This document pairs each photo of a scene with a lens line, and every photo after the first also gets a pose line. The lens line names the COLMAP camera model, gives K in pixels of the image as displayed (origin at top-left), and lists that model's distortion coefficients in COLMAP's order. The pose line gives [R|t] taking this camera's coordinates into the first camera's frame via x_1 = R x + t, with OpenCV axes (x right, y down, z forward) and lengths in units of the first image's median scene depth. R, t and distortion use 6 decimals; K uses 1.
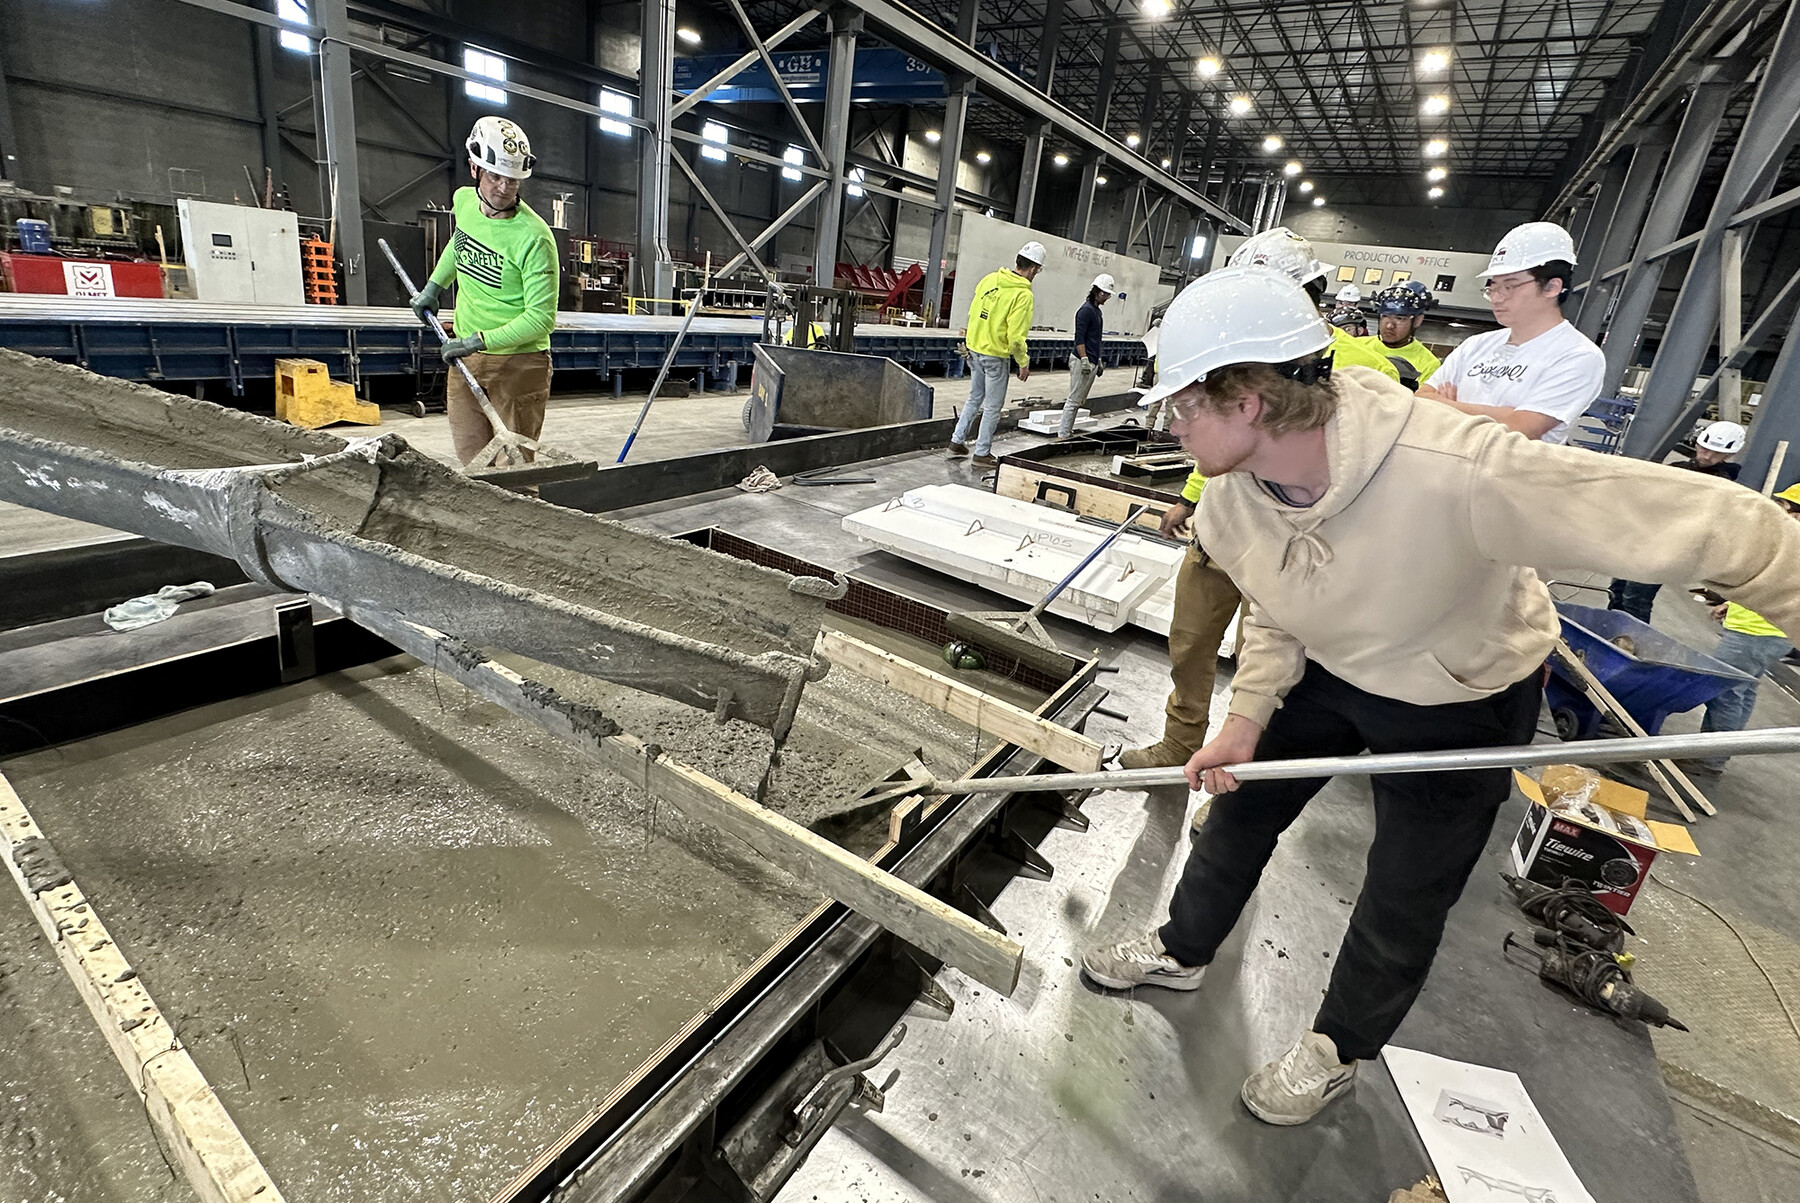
lens RADIAL K [[809.8, 0, 894.0], [0, 809.8, 535.8], [0, 0, 1]] dist [-0.004506, -0.000682]
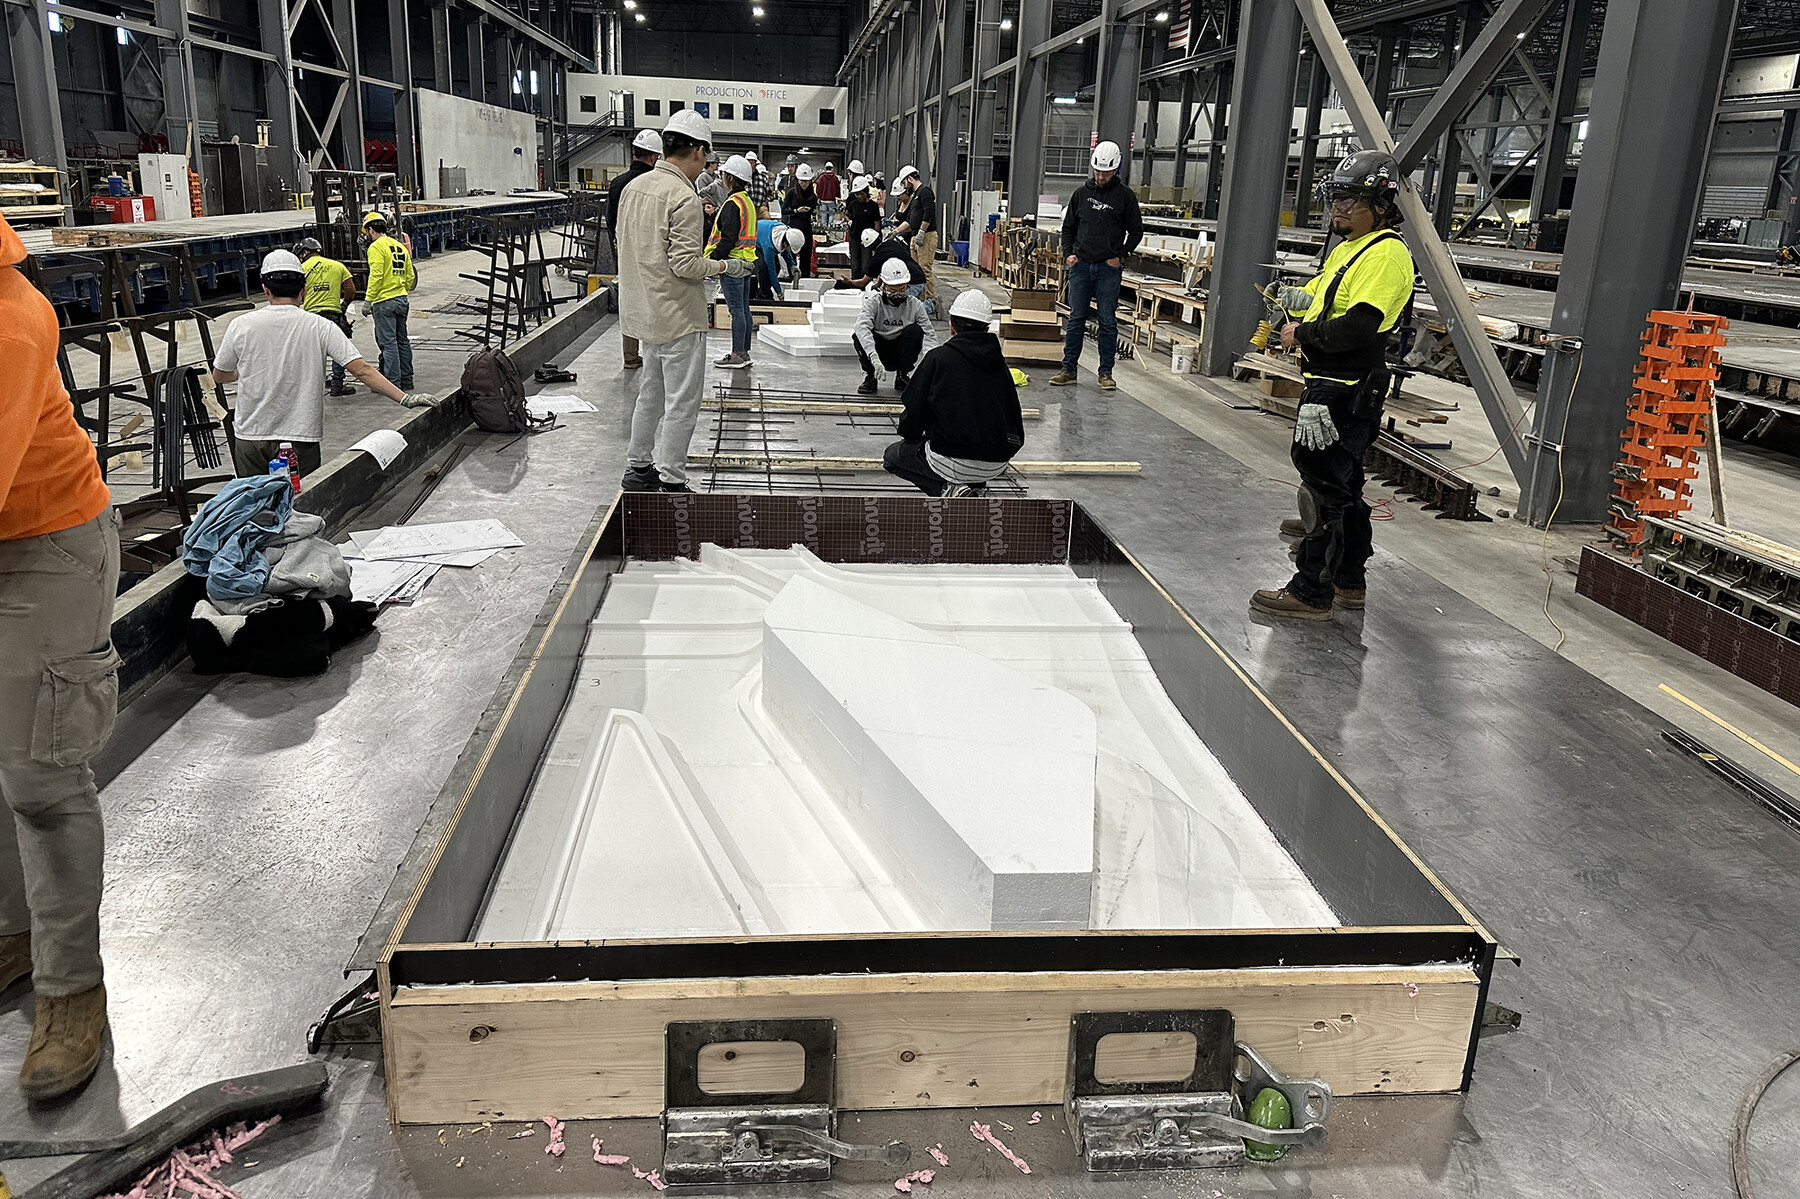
lens RADIAL K [[1294.5, 0, 906.2], [0, 1294.5, 594.1], [0, 0, 1]] dist [-0.042722, 0.000073]
pose [[0.772675, -0.267997, 0.575458, -0.287499], [0.231889, 0.963028, 0.137132, 0.083391], [-0.590932, 0.027484, 0.806253, -0.369602]]
